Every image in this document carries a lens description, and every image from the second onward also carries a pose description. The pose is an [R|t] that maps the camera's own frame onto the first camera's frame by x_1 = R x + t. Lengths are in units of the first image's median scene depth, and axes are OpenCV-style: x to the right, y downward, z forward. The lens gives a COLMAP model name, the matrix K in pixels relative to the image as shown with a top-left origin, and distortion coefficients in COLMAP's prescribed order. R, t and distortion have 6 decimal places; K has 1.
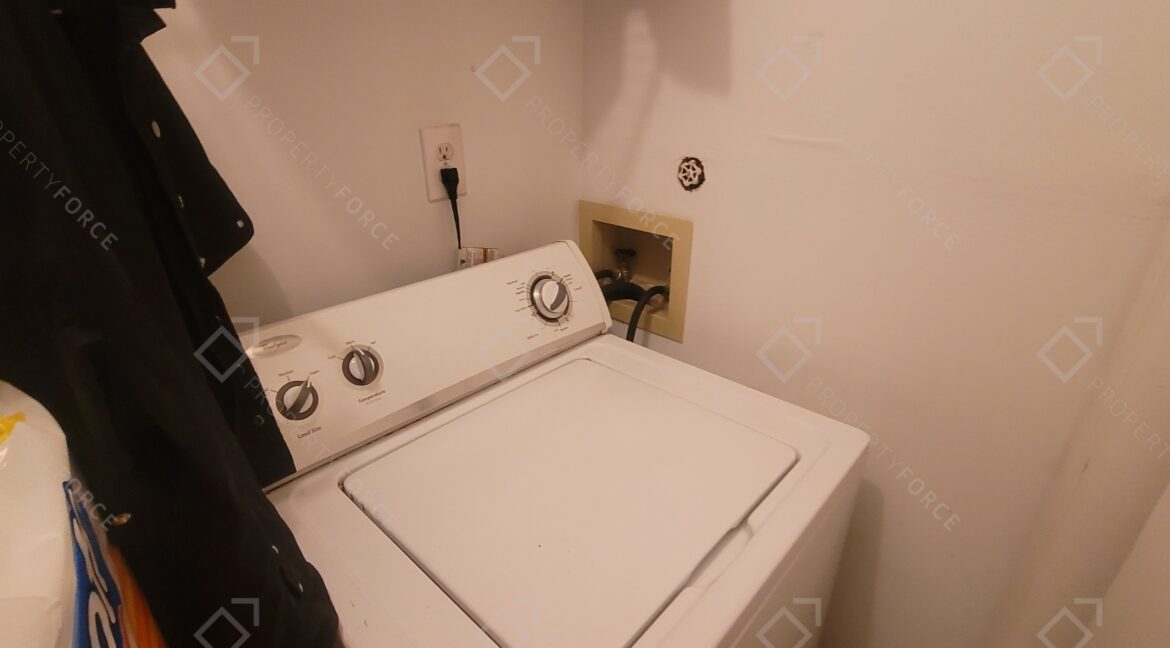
lens RADIAL K [[569.0, 0, 579.2], [0, 569.0, 314.6], [0, 0, 1]] dist [-0.005863, 0.001526]
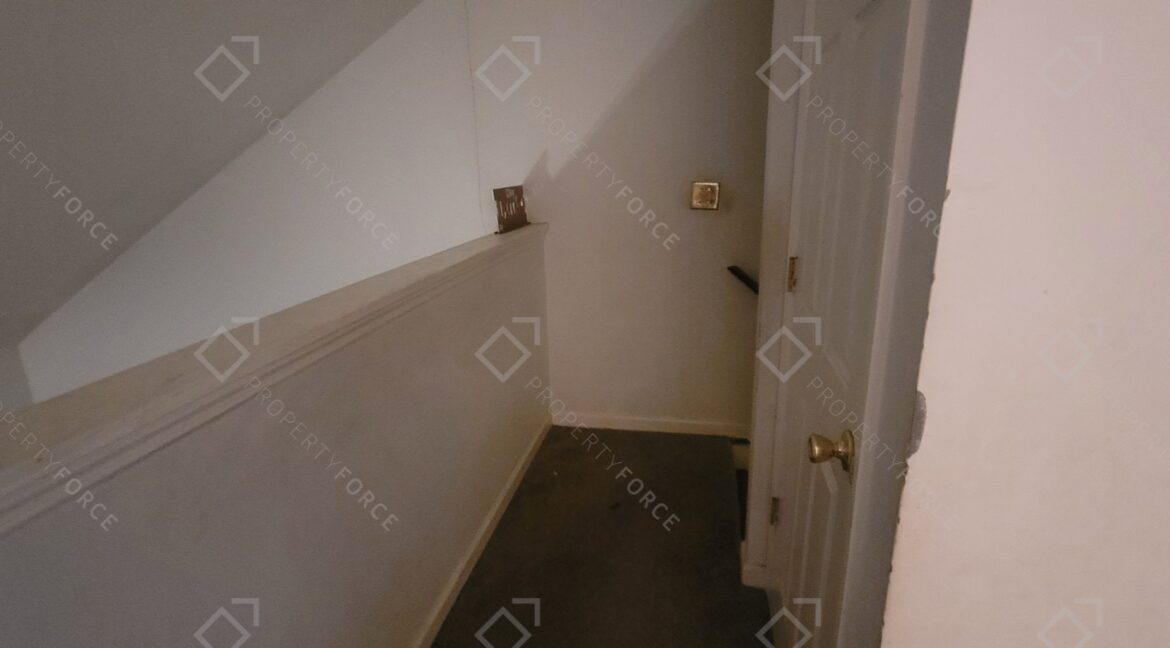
lens RADIAL K [[569.0, 0, 579.2], [0, 569.0, 314.6], [0, 0, 1]] dist [-0.005863, 0.001526]
pose [[0.999997, -0.000160, 0.002453, 0.493774], [0.000159, 1.000000, 0.000050, 0.000163], [-0.002453, -0.000050, 0.999997, -0.000820]]
